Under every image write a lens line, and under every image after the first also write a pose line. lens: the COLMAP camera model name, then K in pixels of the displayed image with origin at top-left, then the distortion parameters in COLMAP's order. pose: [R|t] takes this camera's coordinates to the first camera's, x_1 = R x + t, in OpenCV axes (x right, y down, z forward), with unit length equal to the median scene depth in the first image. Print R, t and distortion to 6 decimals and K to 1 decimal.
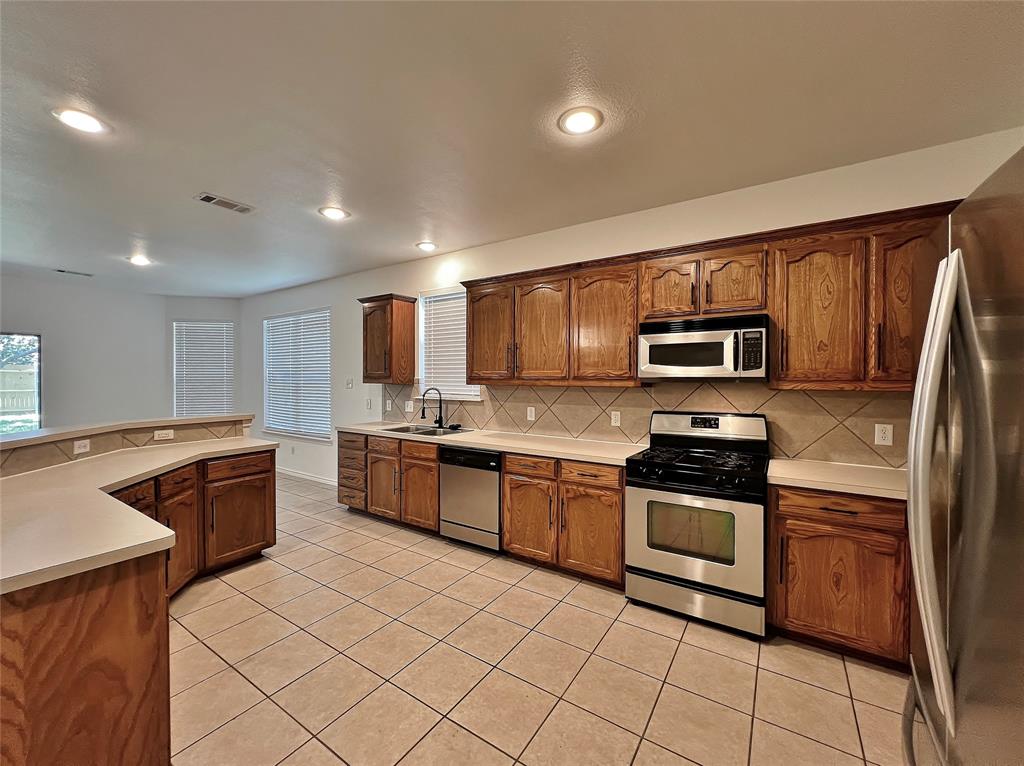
lens RADIAL K [[430.5, 0, 512.0], [0, 430.5, 383.0], [0, 0, 1]] dist [0.000379, -0.000006]
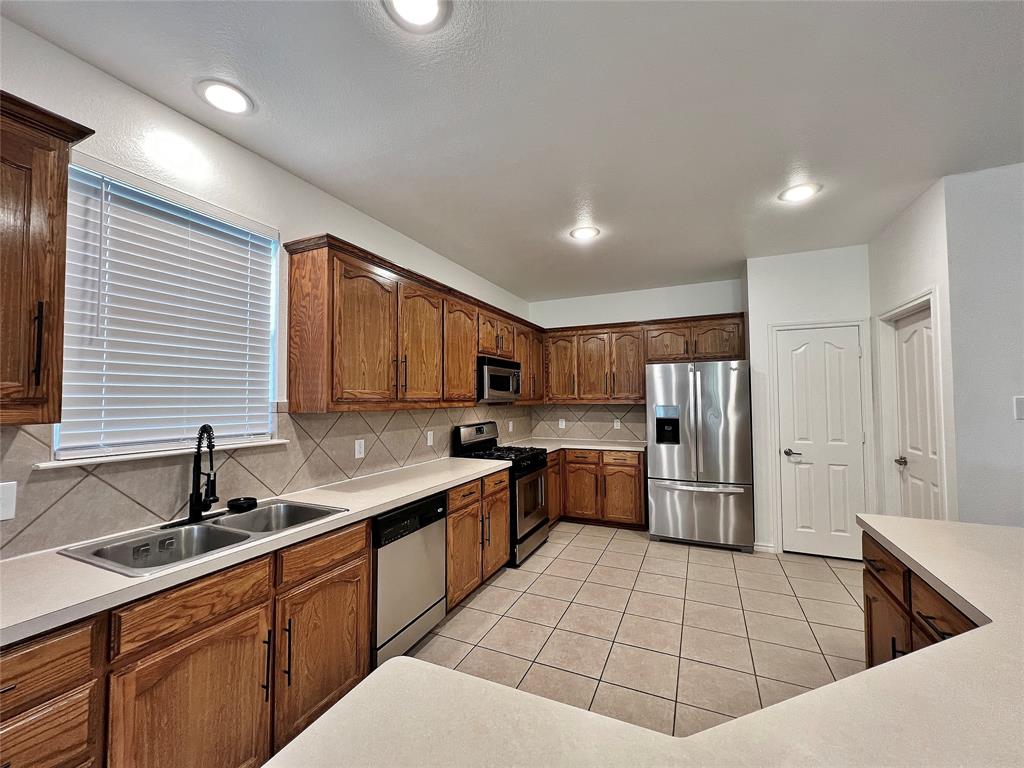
lens RADIAL K [[412.4, 0, 512.0], [0, 412.4, 384.0], [0, 0, 1]] dist [-0.002316, -0.000241]
pose [[-0.164053, 0.033370, 0.985887, -0.755778], [0.018741, 0.999353, -0.030707, -0.014089], [-0.986274, 0.013439, -0.164572, 0.923739]]
